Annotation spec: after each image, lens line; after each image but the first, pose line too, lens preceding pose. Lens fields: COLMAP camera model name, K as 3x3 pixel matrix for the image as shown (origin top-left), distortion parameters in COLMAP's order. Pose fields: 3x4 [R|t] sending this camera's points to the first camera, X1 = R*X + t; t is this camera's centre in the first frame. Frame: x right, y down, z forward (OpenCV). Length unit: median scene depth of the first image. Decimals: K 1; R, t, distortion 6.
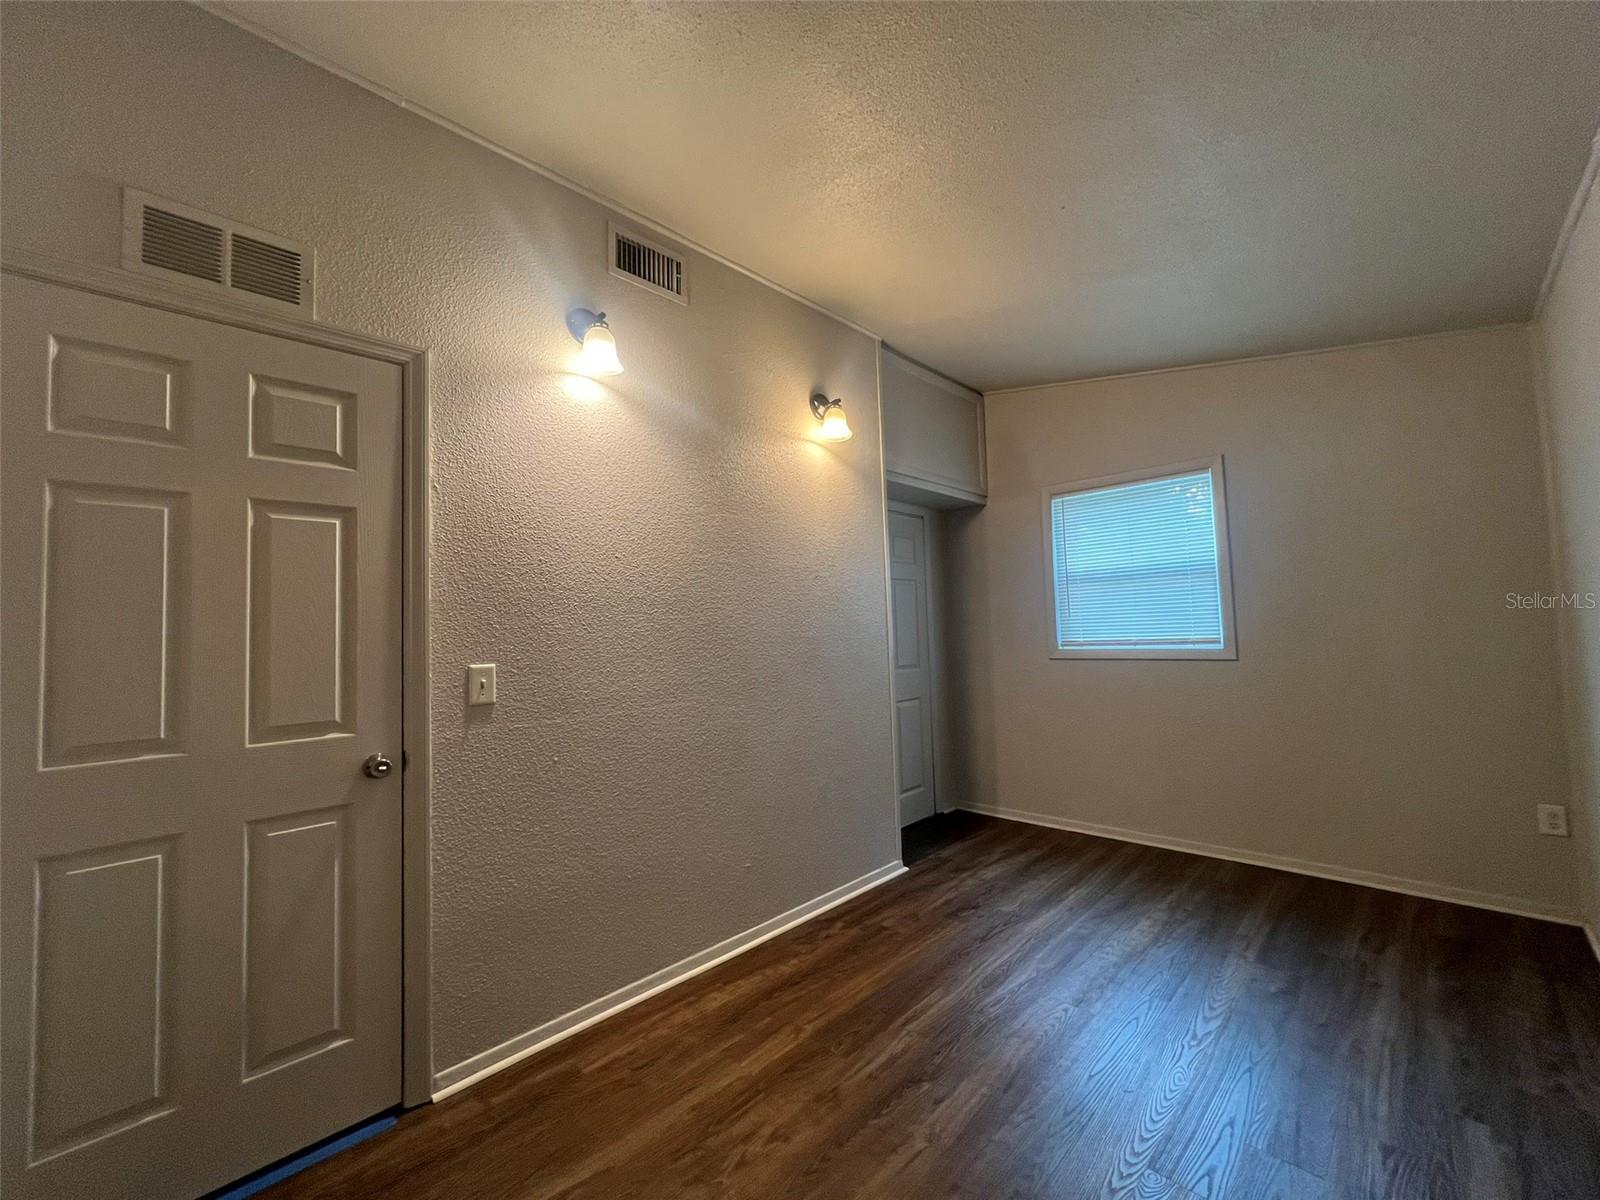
lens RADIAL K [[641.6, 0, 801.6], [0, 641.6, 598.1], [0, 0, 1]] dist [0.000070, 0.000683]
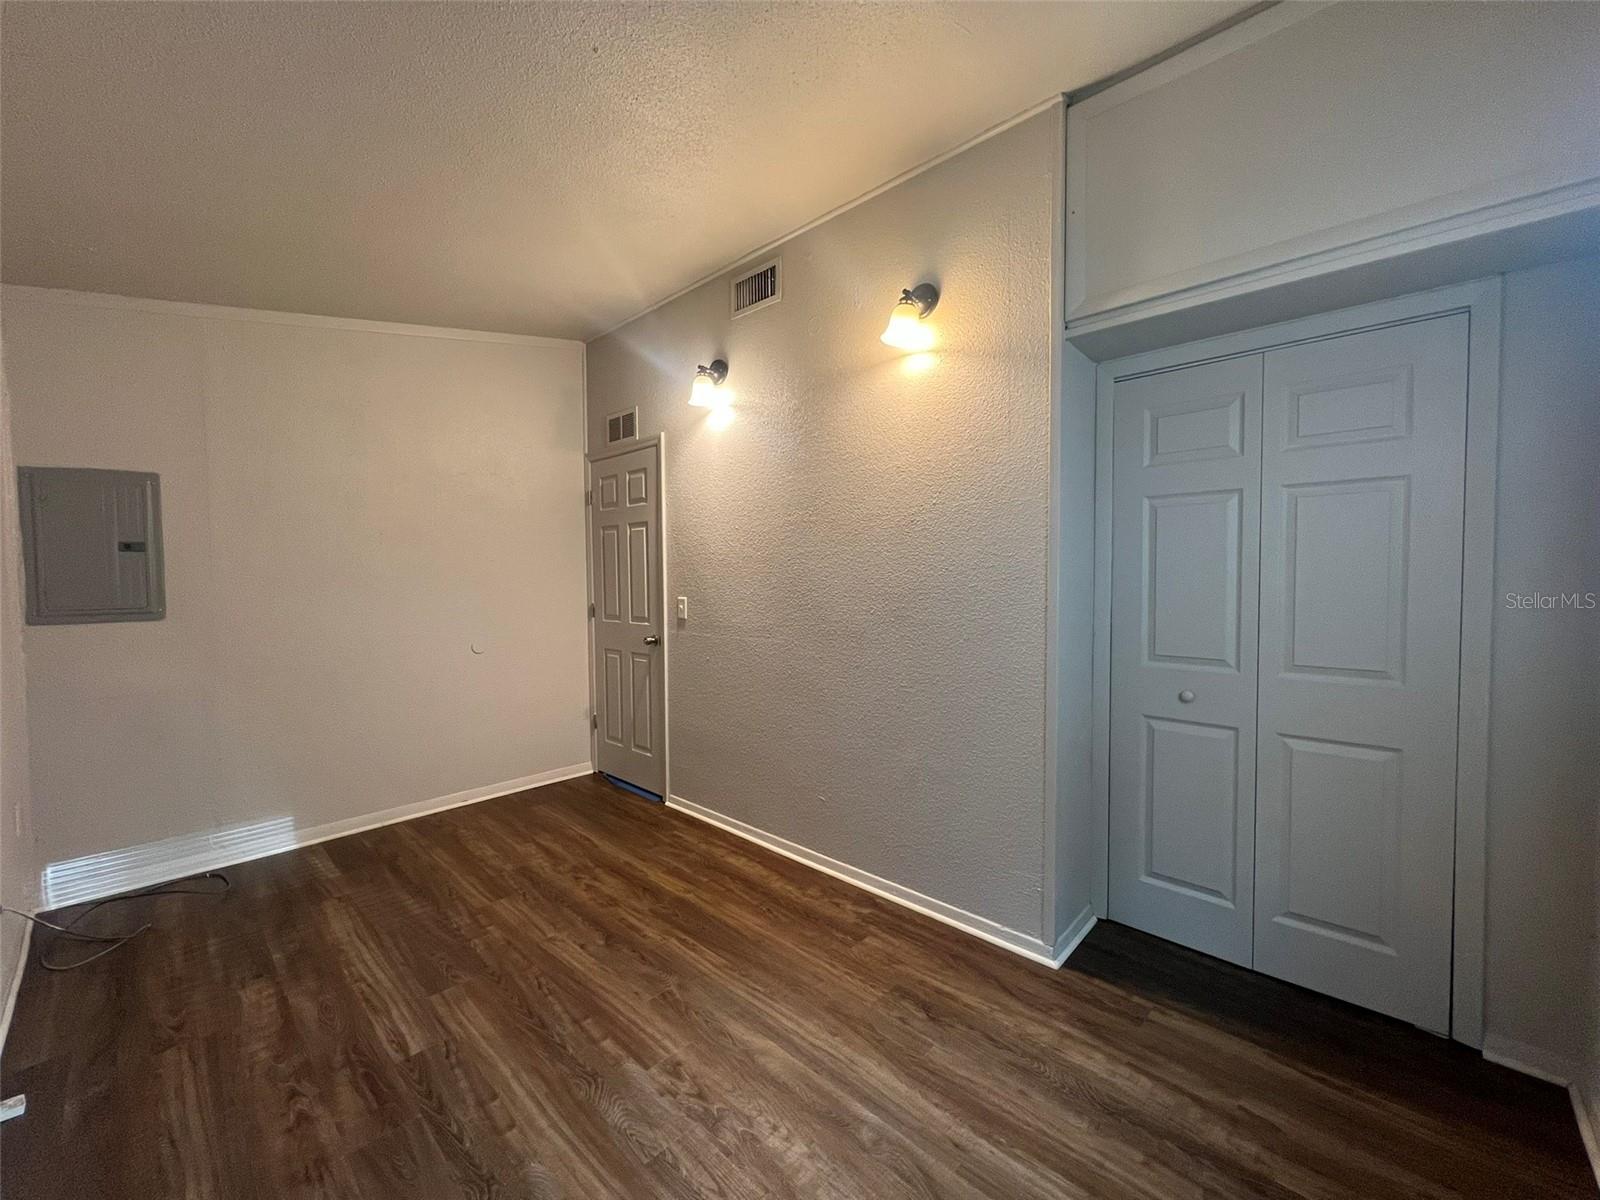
lens RADIAL K [[641.6, 0, 799.1], [0, 641.6, 602.1], [0, 0, 1]] dist [0.000070, 0.000683]
pose [[0.015335, 0.069810, -0.997442, 1.151477], [0.054162, 0.996037, 0.070544, 0.005053], [0.998414, -0.055105, 0.011493, 1.134407]]
